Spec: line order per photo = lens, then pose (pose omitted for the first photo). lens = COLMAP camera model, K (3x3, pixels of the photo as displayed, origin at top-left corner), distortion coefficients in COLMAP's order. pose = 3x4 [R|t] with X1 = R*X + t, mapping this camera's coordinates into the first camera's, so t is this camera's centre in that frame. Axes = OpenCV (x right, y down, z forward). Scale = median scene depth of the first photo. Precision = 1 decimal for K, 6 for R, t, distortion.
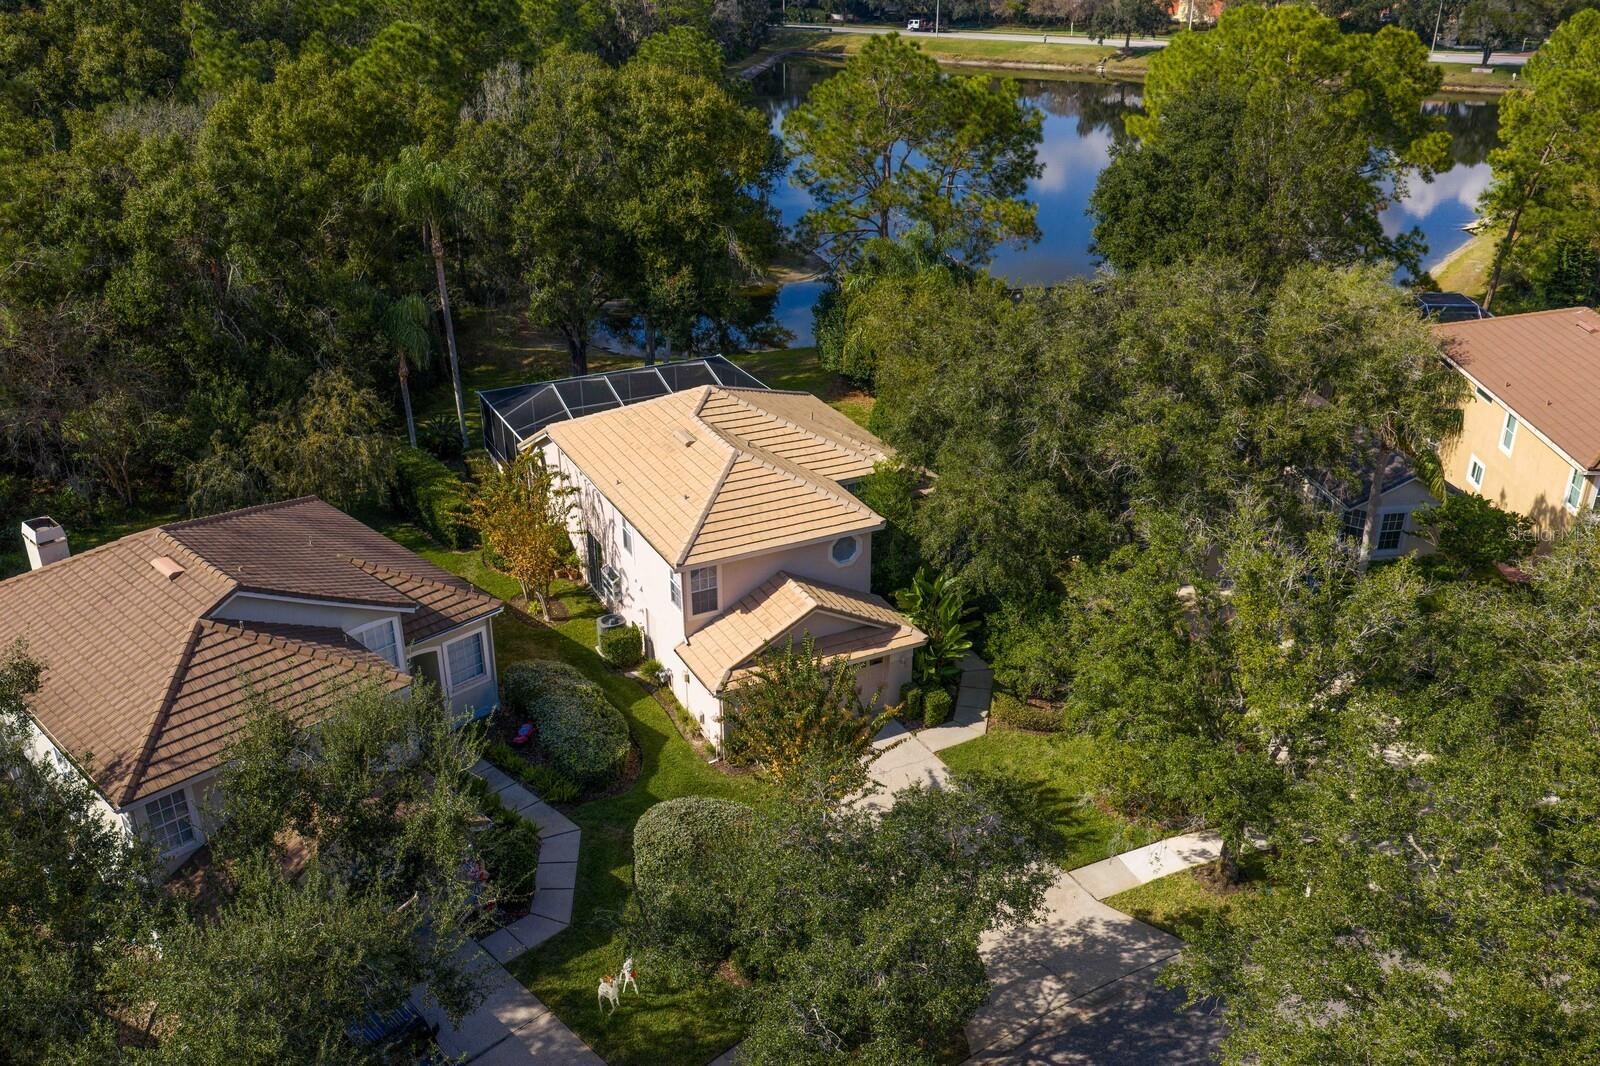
lens RADIAL K [[1286.8, 0, 796.8], [0, 1286.8, 539.7], [0, 0, 1]] dist [0.011558, -0.034354]
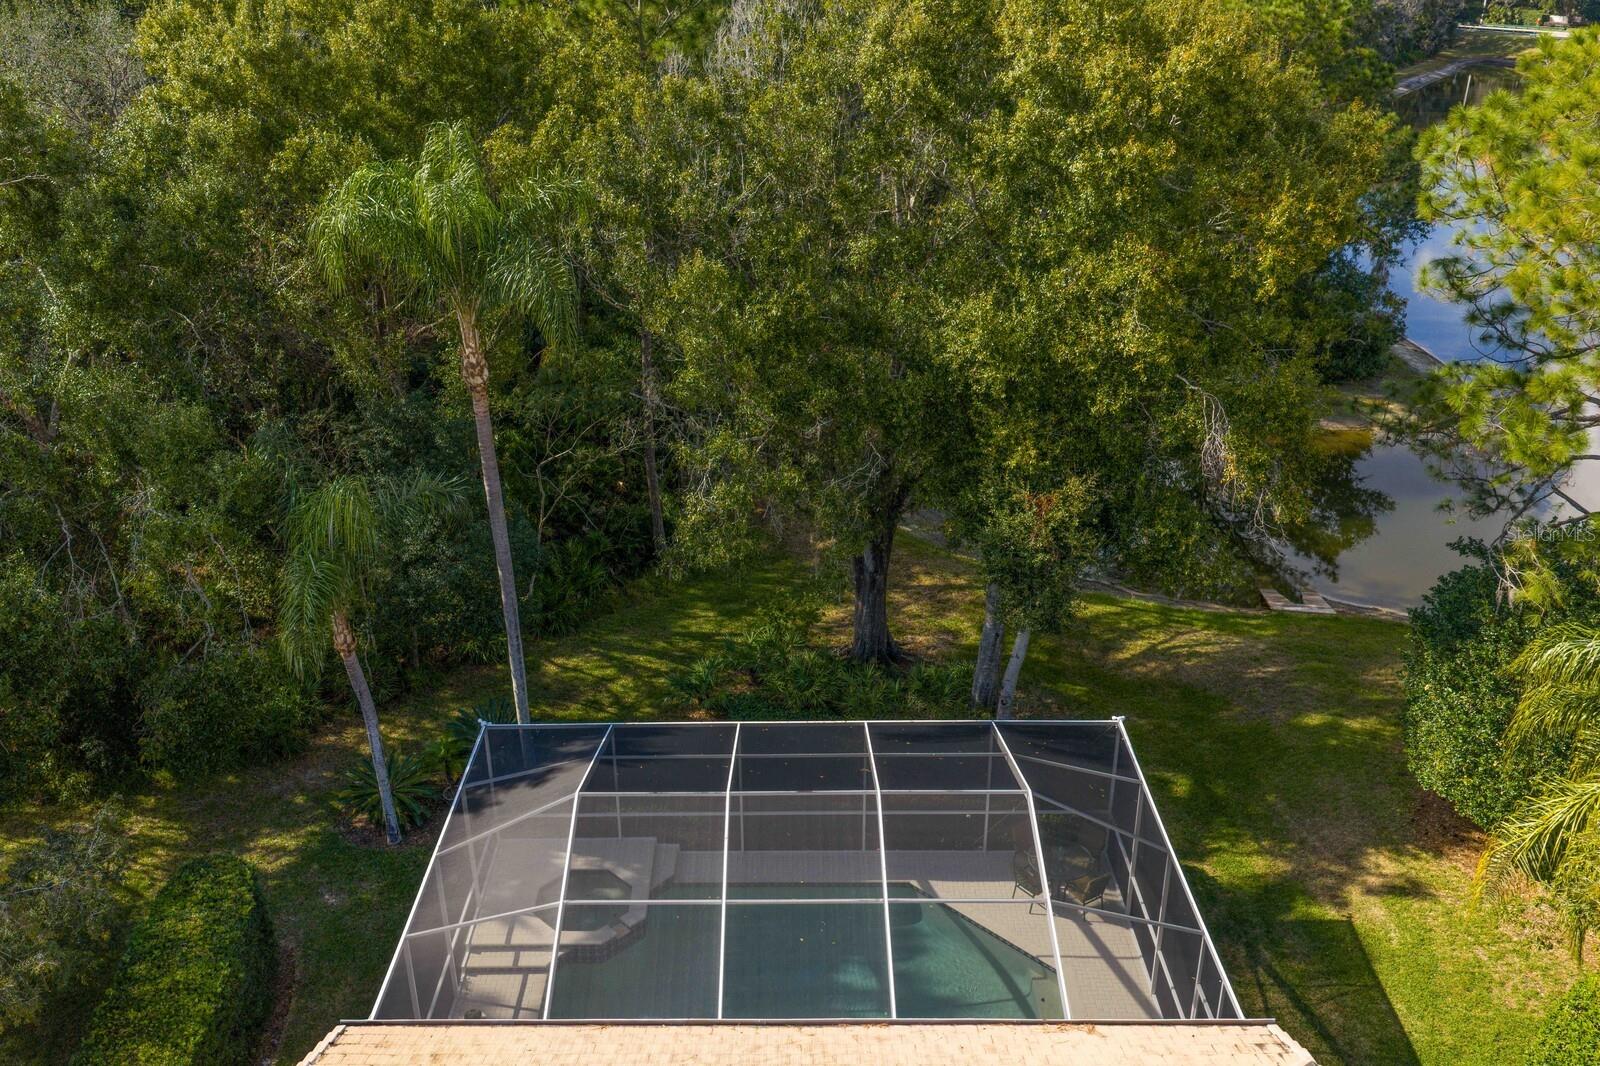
lens RADIAL K [[1286.8, 0, 796.8], [0, 1286.8, 539.7], [0, 0, 1]] dist [0.011558, -0.034354]
pose [[0.891244, 0.194388, -0.409754, 0.001922], [-0.196824, 0.979752, 0.036690, -0.191769], [0.408590, 0.047950, 0.911458, 0.609564]]
